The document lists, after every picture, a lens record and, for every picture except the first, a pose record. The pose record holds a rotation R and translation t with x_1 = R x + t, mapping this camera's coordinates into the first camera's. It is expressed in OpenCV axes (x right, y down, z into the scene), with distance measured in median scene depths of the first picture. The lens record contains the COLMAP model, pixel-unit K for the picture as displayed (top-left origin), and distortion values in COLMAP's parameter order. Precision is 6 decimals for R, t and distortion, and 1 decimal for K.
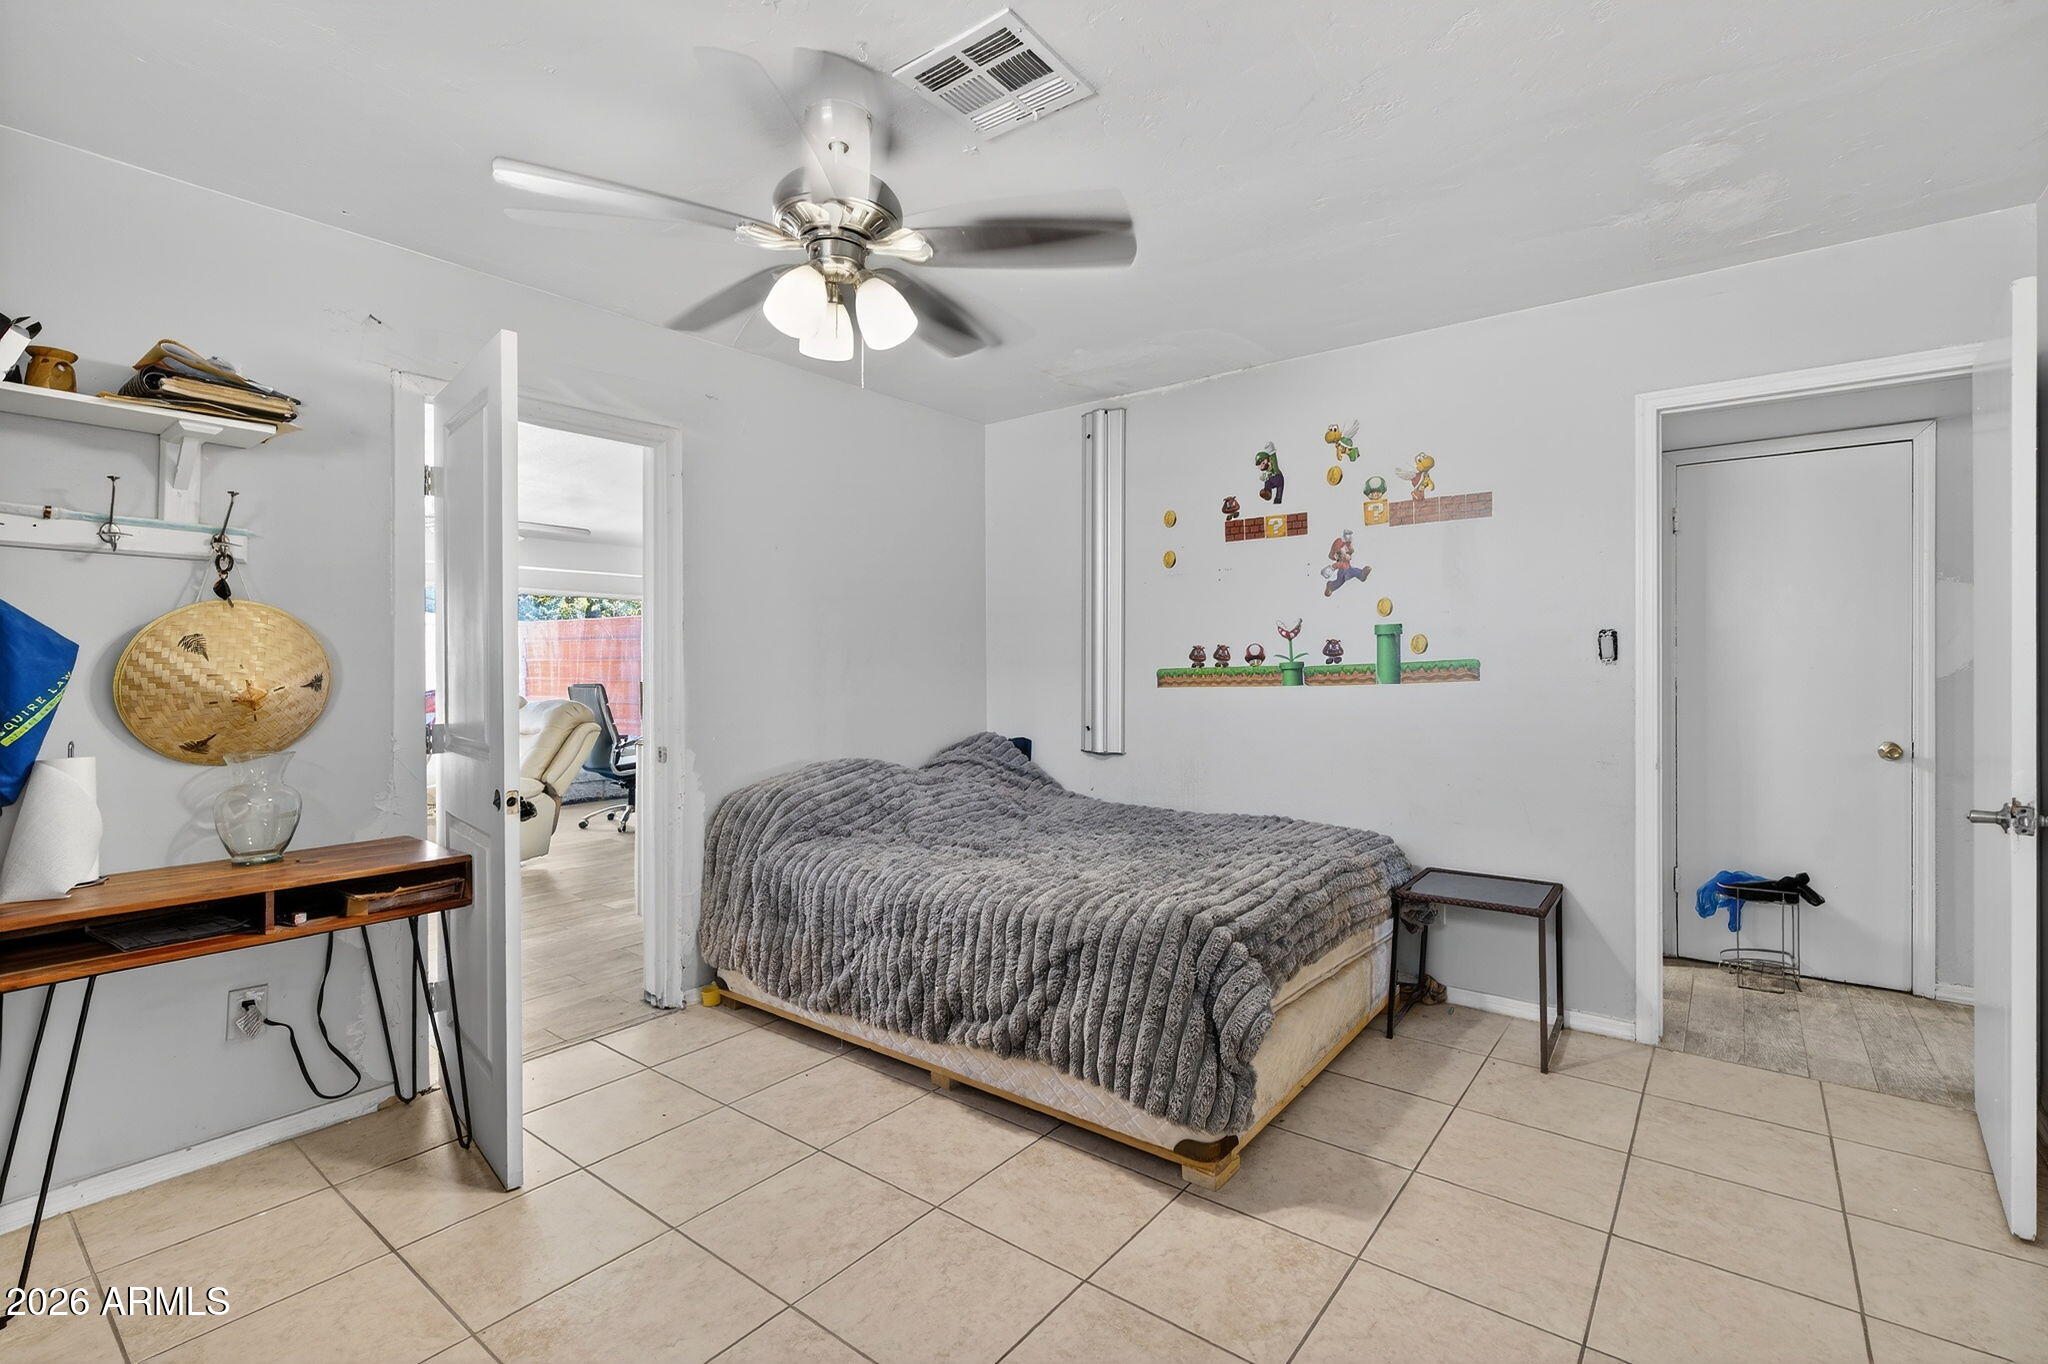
lens RADIAL K [[925.5, 0, 1024.0], [0, 925.5, 682.0], [0, 0, 1]] dist [0.001429, 0.000320]
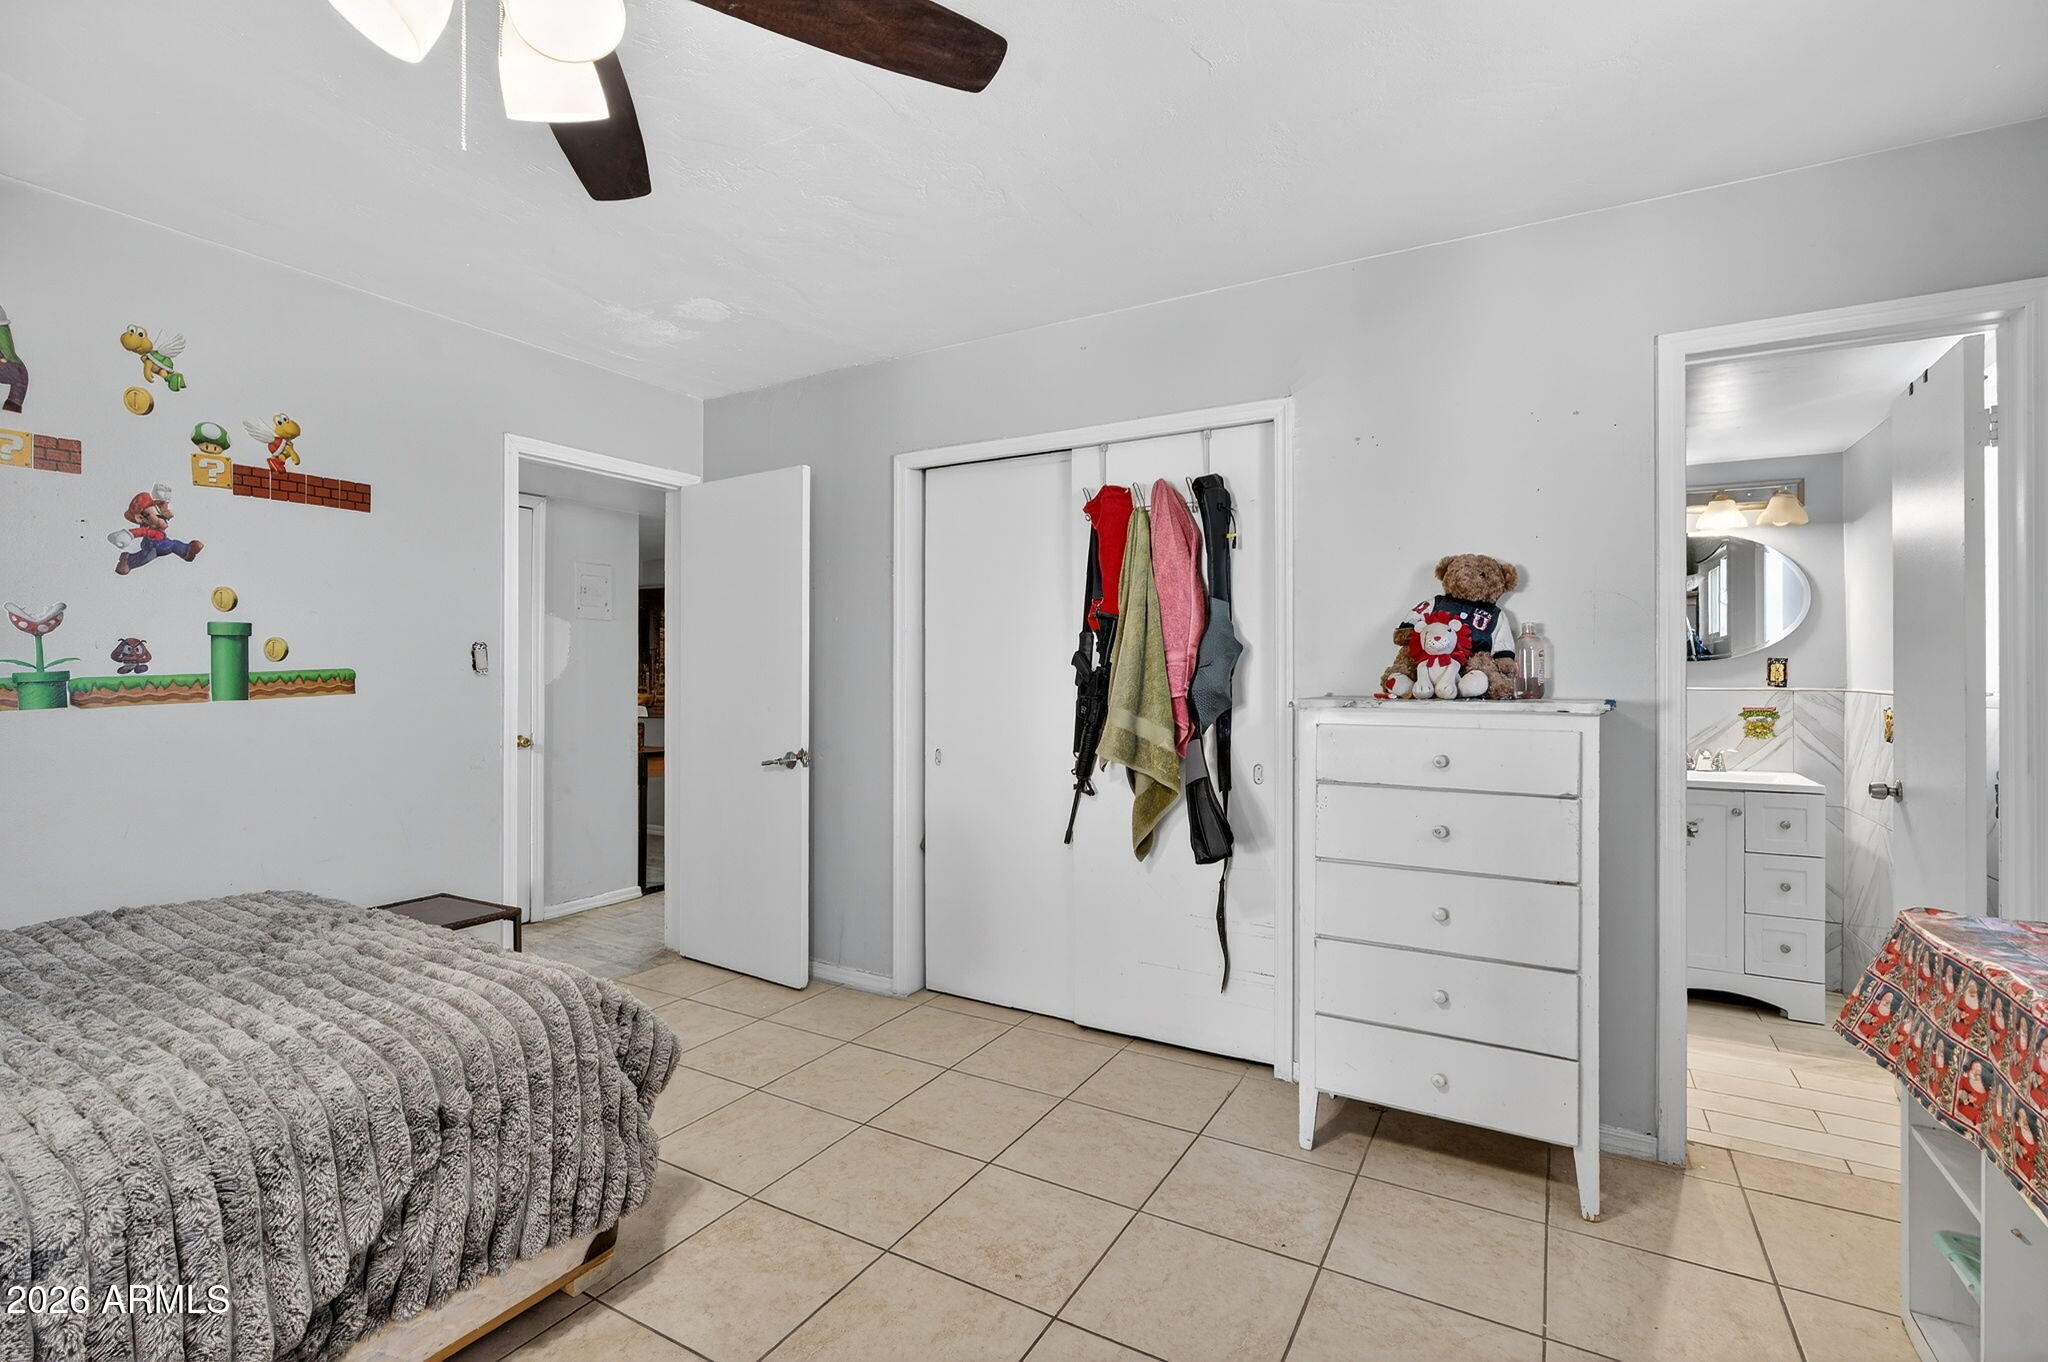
lens RADIAL K [[925.5, 0, 1024.0], [0, 925.5, 681.0], [0, 0, 1]] dist [0.001429, 0.000320]
pose [[-0.137270, 0.003978, 0.990526, -0.447869], [0.032964, 0.999456, 0.000554, 0.006930], [-0.989985, 0.032728, -0.137327, 0.458851]]
